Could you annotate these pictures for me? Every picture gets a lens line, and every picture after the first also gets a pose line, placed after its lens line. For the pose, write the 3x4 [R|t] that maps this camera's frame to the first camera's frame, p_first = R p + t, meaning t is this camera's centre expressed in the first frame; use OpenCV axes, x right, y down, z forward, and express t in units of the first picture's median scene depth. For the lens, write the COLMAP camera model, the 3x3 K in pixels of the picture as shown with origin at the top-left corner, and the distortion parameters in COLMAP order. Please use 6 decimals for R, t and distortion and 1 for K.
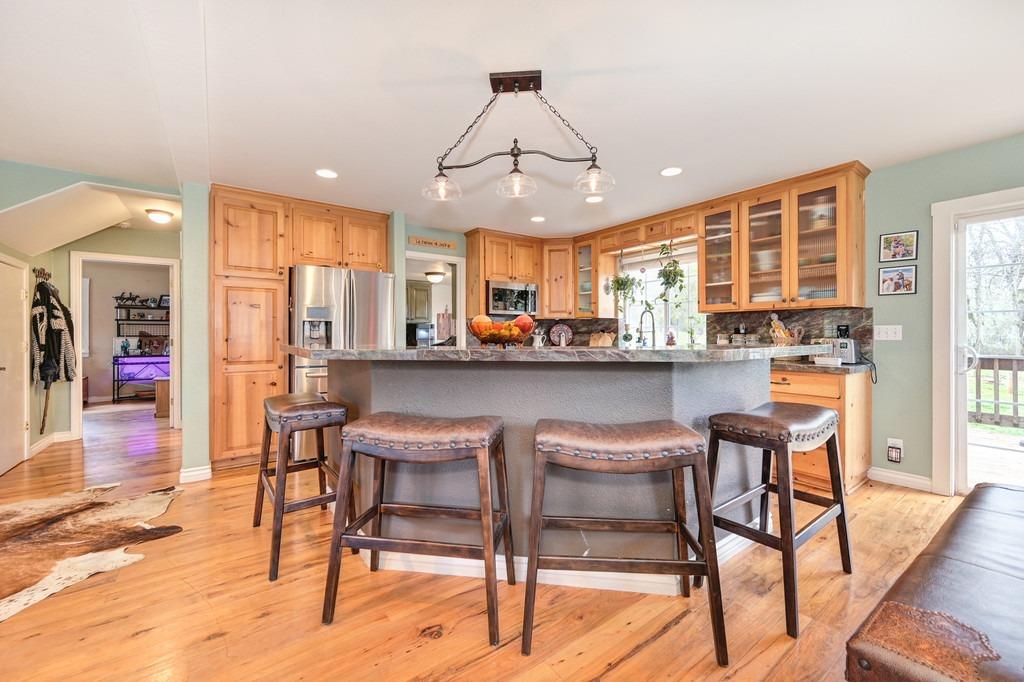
lens RADIAL K [[407.6, 0, 514.7], [0, 407.6, 334.9], [0, 0, 1]] dist [-0.001147, -0.000188]
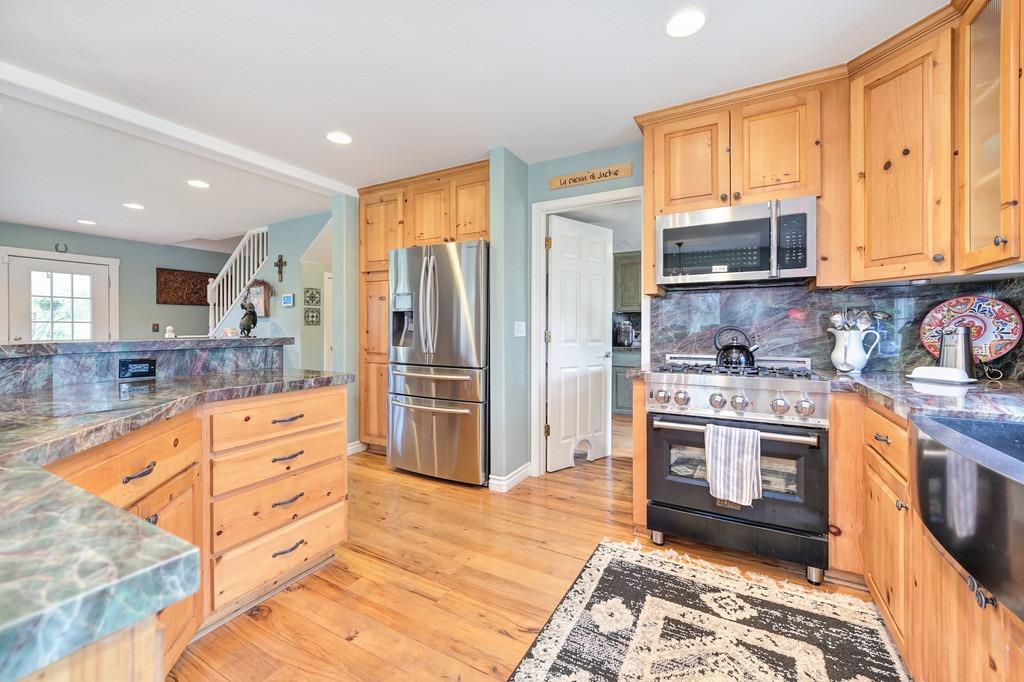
lens RADIAL K [[413.4, 0, 515.2], [0, 413.4, 328.5], [0, 0, 1]] dist [-0.000515, -0.000250]
pose [[0.413298, 0.004405, -0.910585, 0.415470], [-0.003602, 0.999988, 0.003203, -0.000834], [0.910589, 0.001956, 0.413309, 0.845801]]
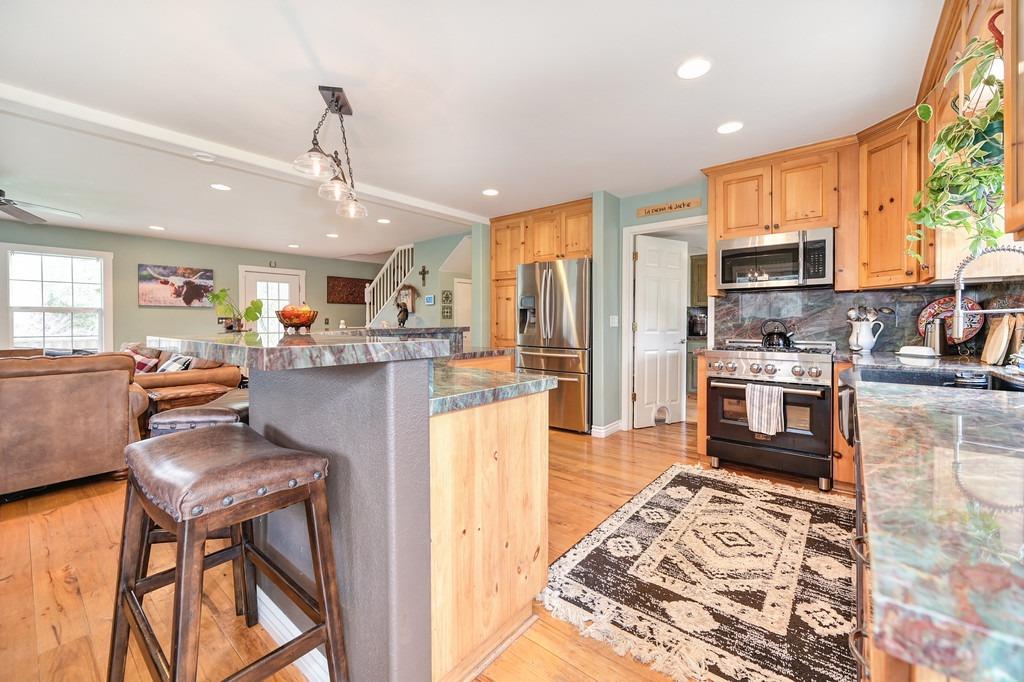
lens RADIAL K [[413.4, 0, 515.2], [0, 413.4, 328.5], [0, 0, 1]] dist [-0.000515, -0.000250]
pose [[0.240016, 0.020697, -0.970548, 0.700914], [-0.000446, 0.999775, 0.021210, -0.000915], [0.970769, -0.004658, 0.239971, 0.661157]]
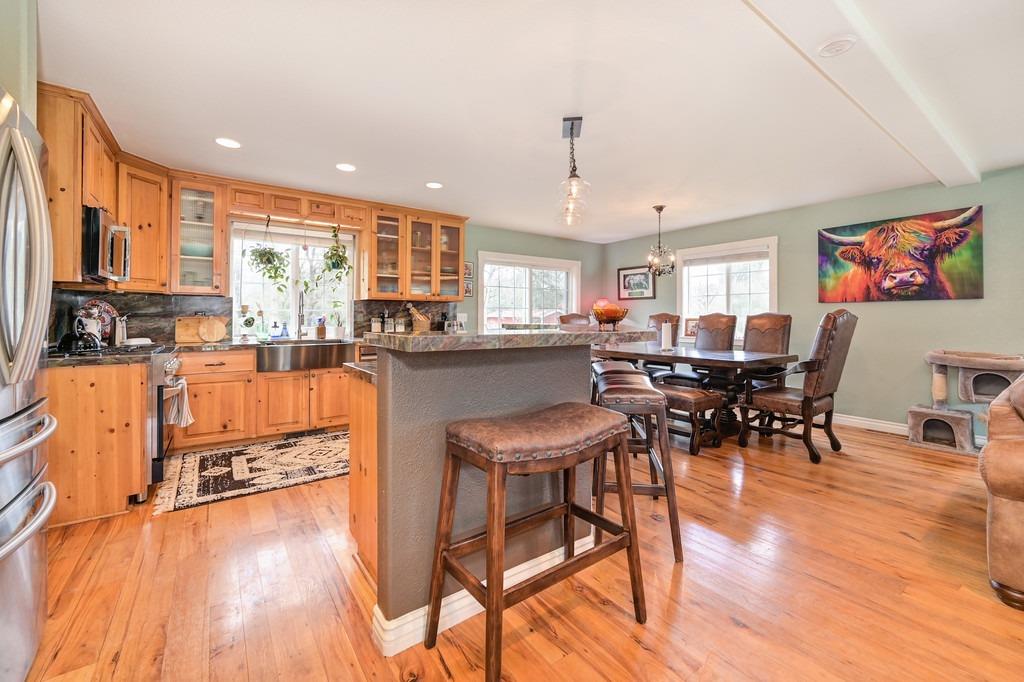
lens RADIAL K [[417.7, 0, 514.5], [0, 417.7, 319.2], [0, 0, 1]] dist [-0.000142, -0.000006]
pose [[0.018631, 0.002682, 0.999823, -0.751258], [0.002001, 0.999994, -0.002720, 0.005570], [-0.999824, 0.002051, 0.018626, 0.633291]]
